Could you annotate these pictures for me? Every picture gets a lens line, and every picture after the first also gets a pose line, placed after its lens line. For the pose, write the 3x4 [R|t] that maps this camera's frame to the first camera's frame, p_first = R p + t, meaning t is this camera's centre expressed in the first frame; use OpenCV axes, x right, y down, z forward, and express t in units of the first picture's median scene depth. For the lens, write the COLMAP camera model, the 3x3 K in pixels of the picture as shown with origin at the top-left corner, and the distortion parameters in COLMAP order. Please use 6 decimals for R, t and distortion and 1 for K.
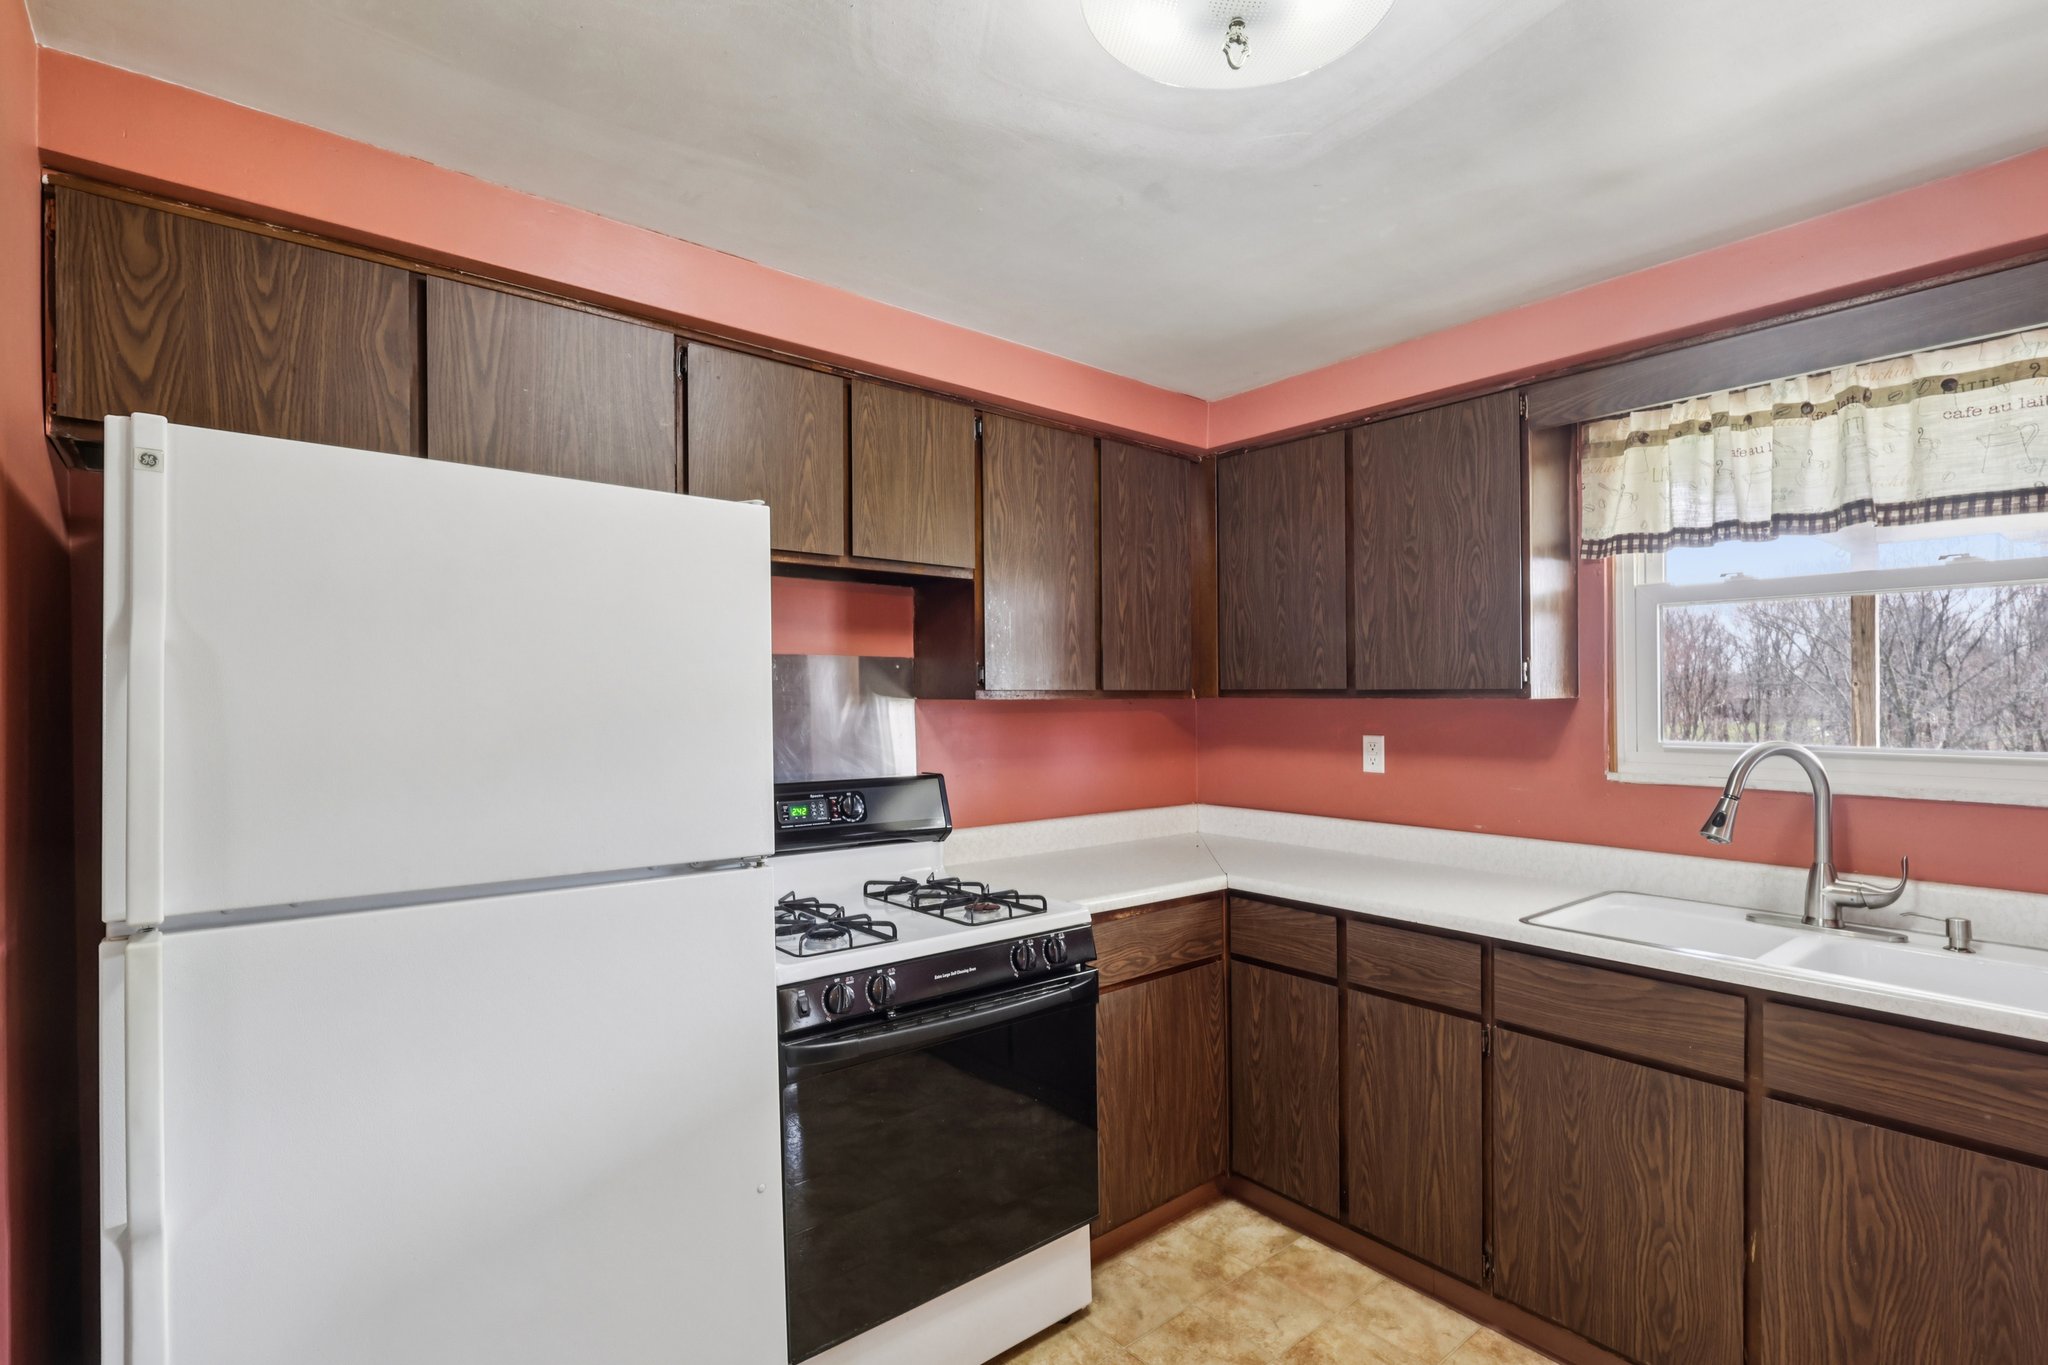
lens RADIAL K [[960.6, 0, 1018.9], [0, 960.6, 689.1], [0, 0, 1]] dist [-0.003740, -0.000396]
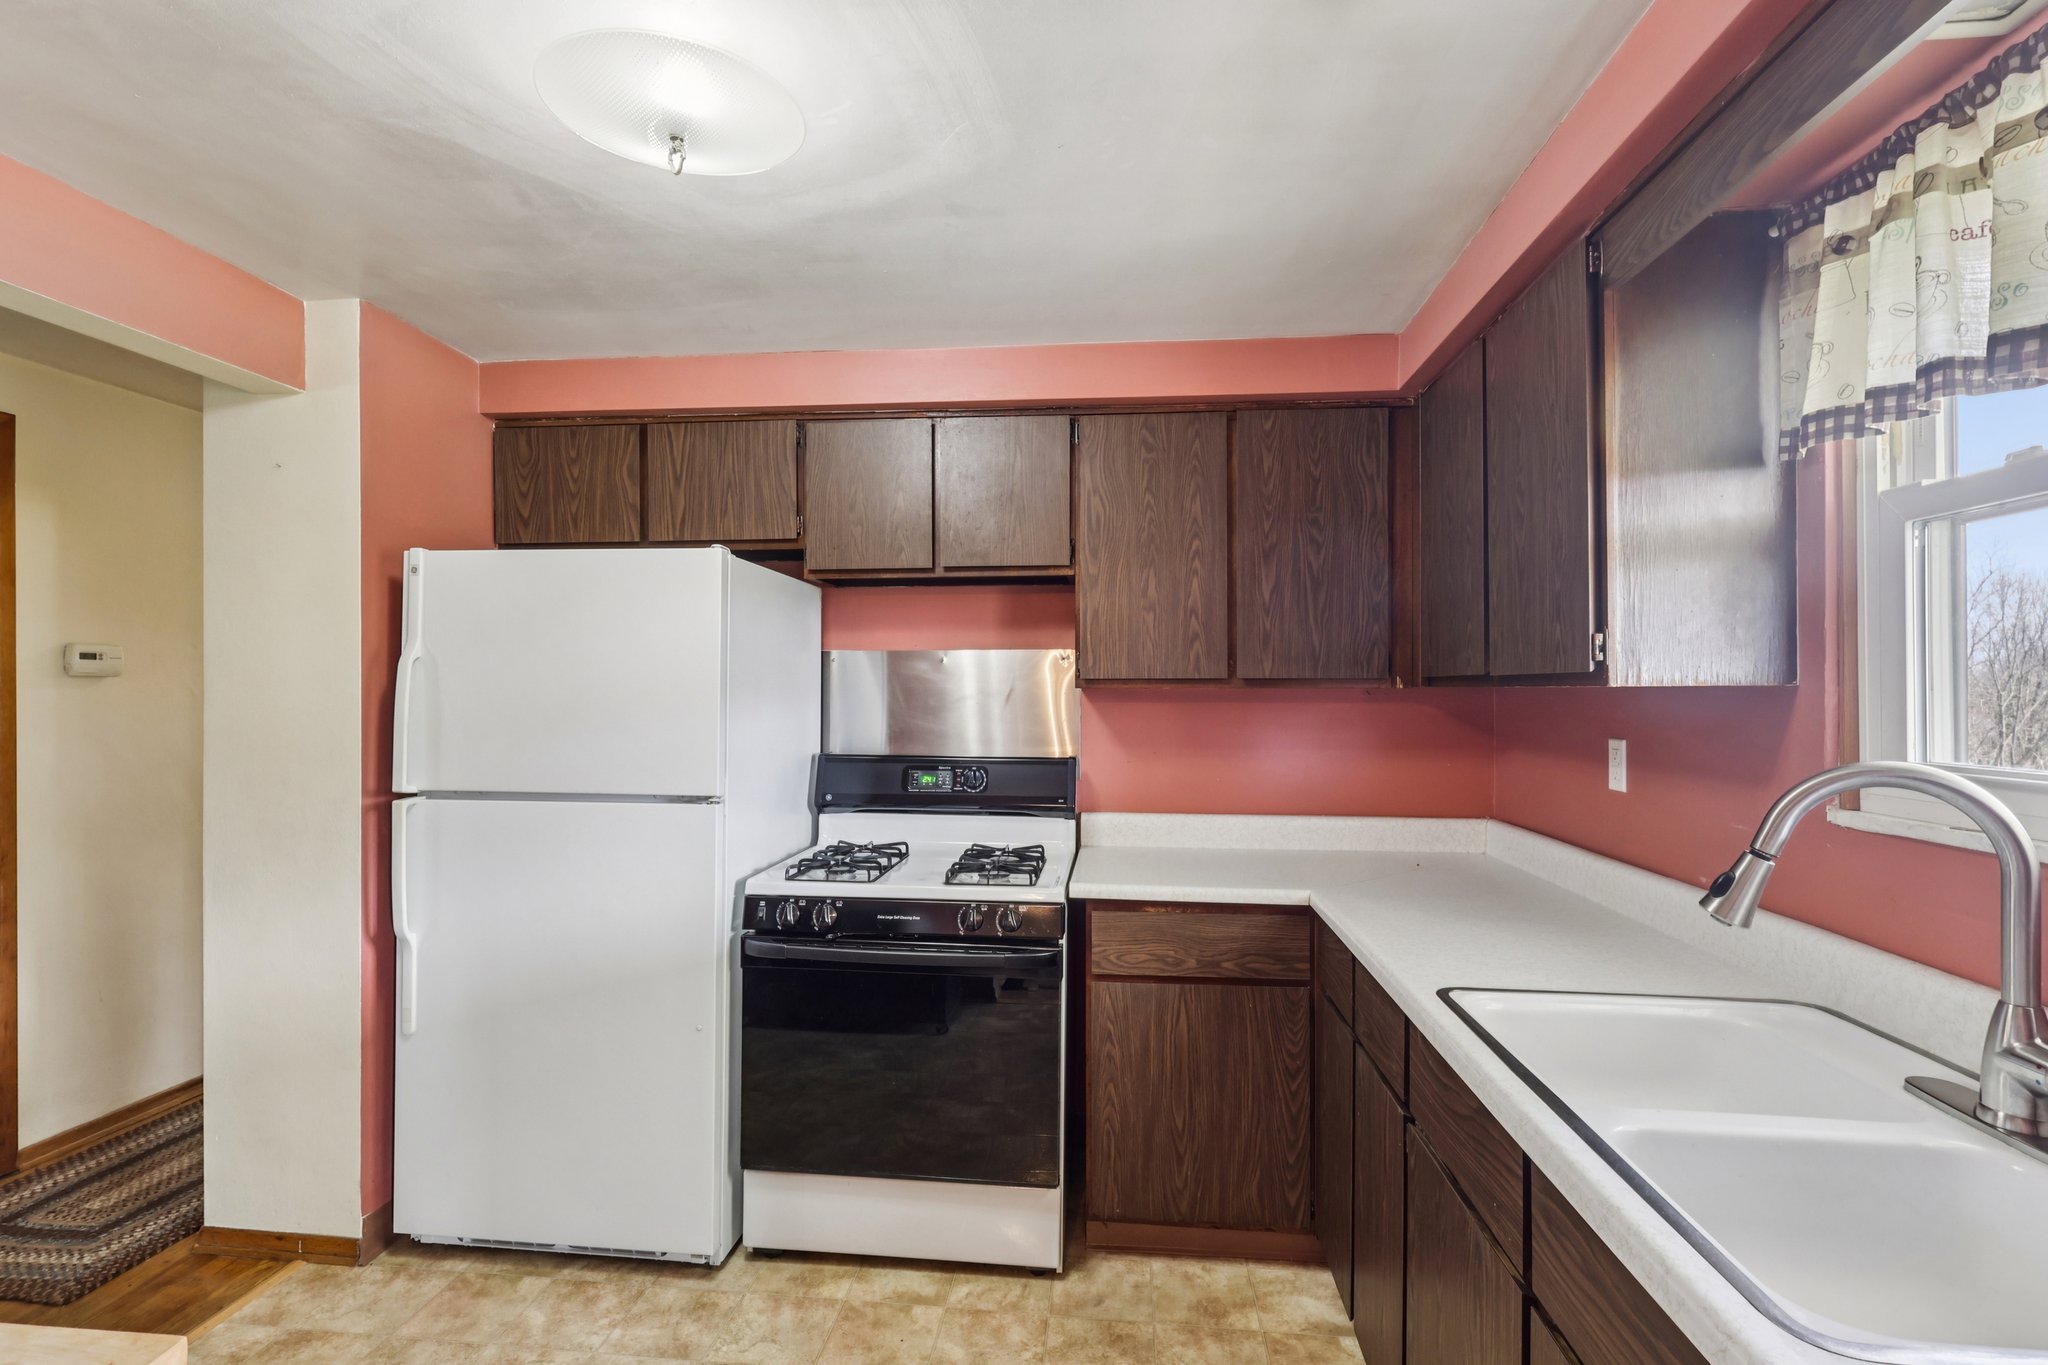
lens RADIAL K [[960.6, 0, 1015.7], [0, 960.6, 686.7], [0, 0, 1]] dist [-0.003740, -0.000396]
pose [[0.699593, 0.000398, -0.714541, 0.705642], [0.003155, 0.999988, 0.003647, 0.006001], [0.714534, -0.004806, 0.699584, 0.220314]]
